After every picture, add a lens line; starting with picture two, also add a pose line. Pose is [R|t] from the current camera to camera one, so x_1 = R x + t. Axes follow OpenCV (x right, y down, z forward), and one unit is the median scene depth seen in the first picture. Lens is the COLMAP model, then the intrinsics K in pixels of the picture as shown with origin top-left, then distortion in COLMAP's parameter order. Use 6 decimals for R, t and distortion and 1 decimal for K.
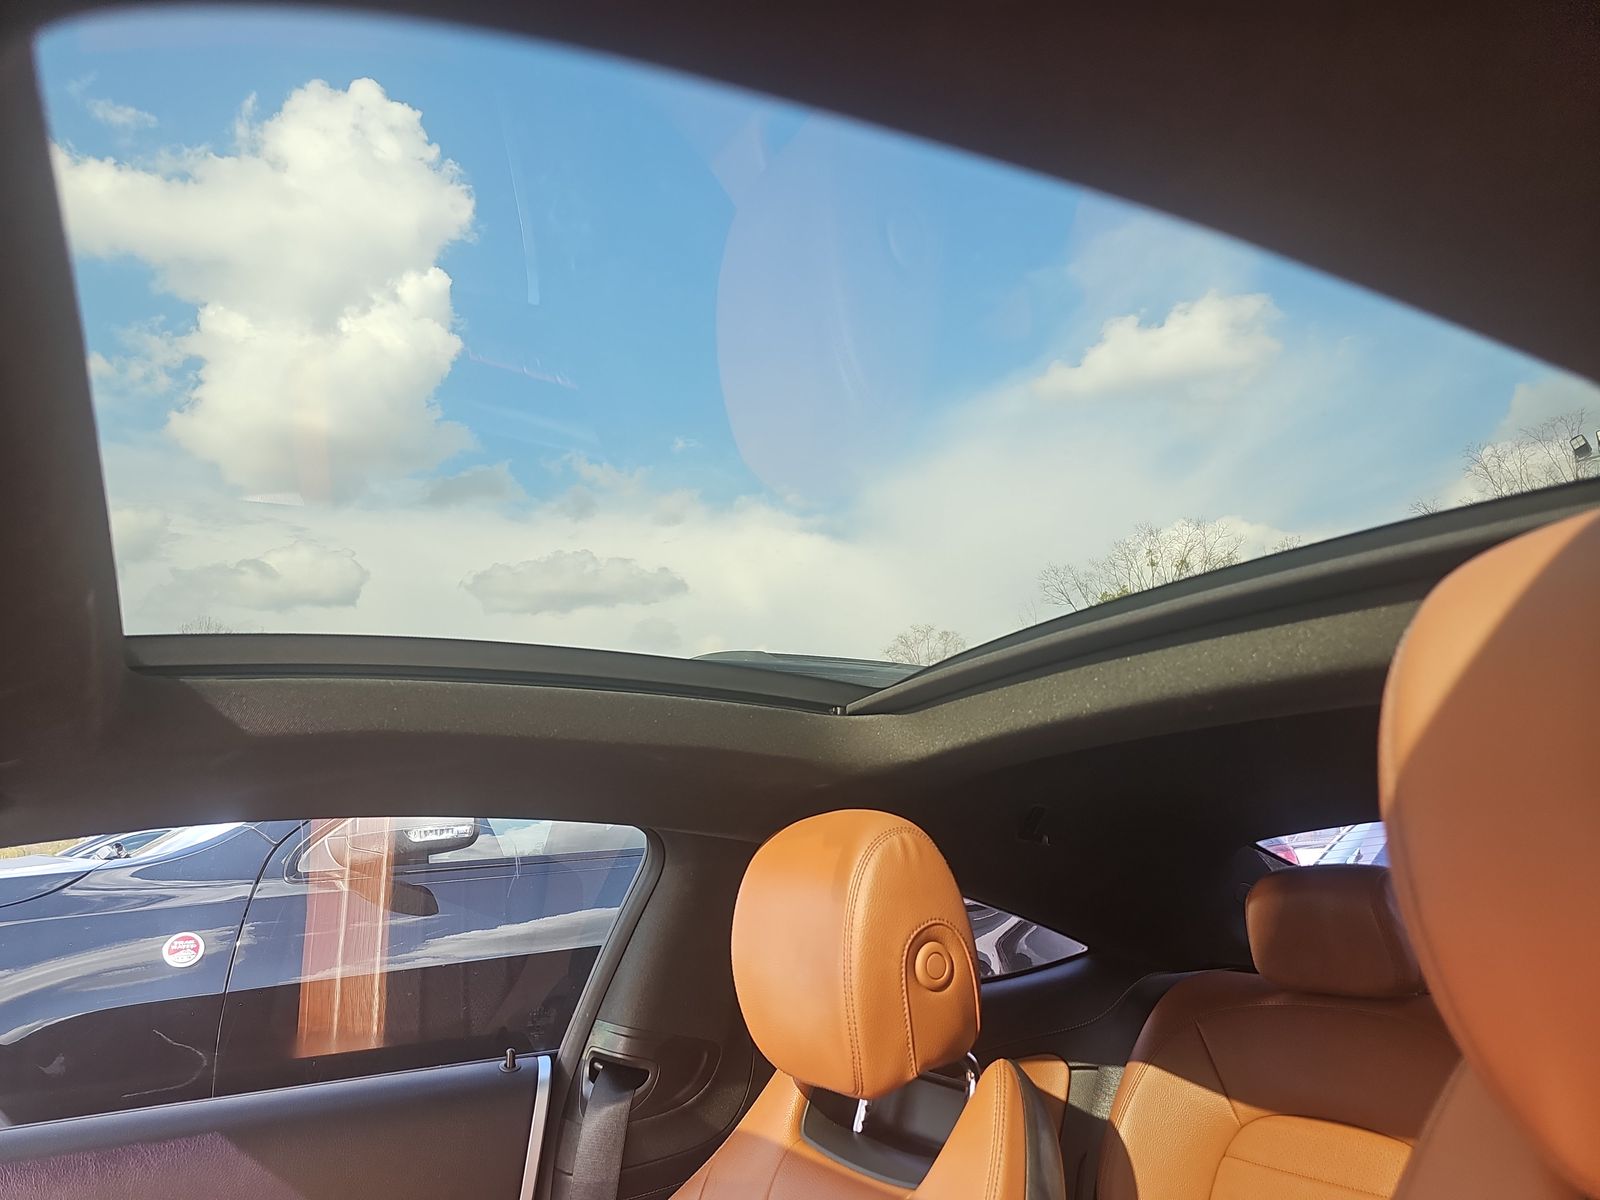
lens RADIAL K [[1062.1, 0, 791.2], [0, 1062.1, 597.4], [0, 0, 1]] dist [0.011842, -0.002491]
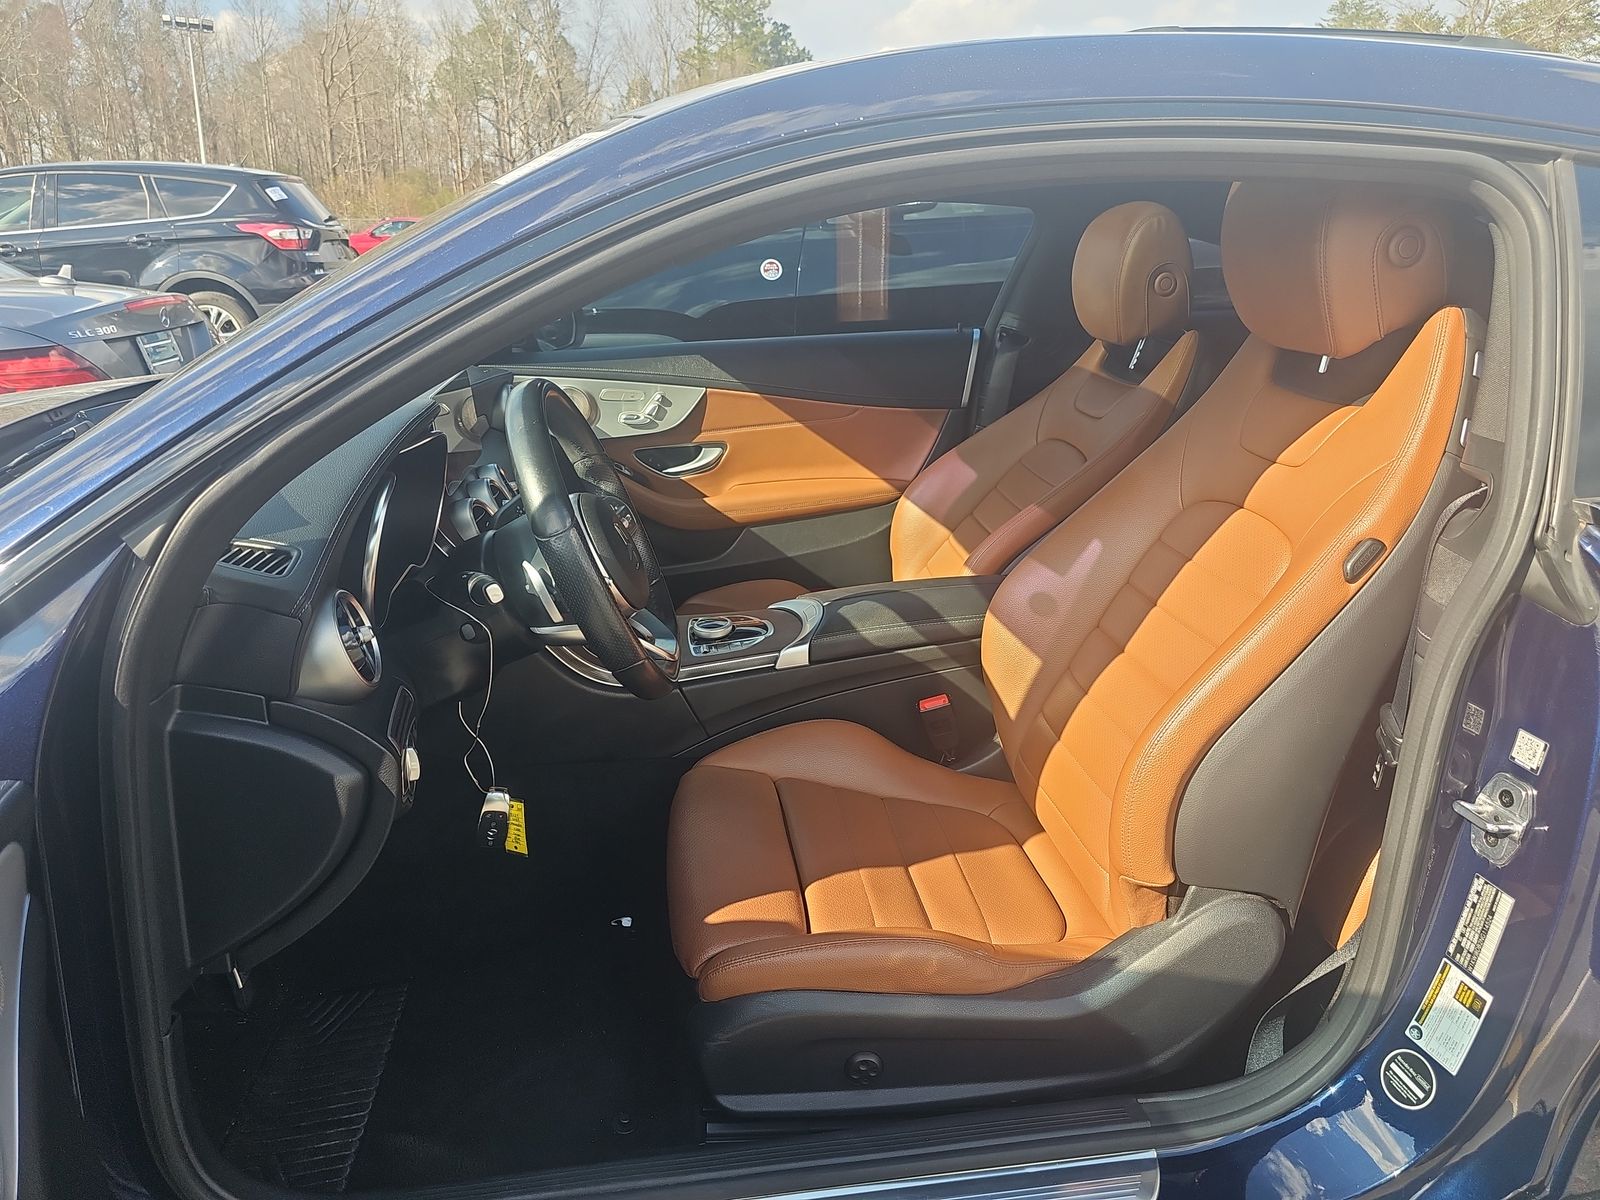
lens RADIAL K [[1062.1, 0, 791.2], [0, 1062.1, 597.4], [0, 0, 1]] dist [0.011842, -0.002491]
pose [[0.925879, 0.144423, -0.349127, 0.205513], [0.075336, 0.834930, 0.545176, -0.244804], [0.370232, -0.531069, 0.762164, -0.875763]]
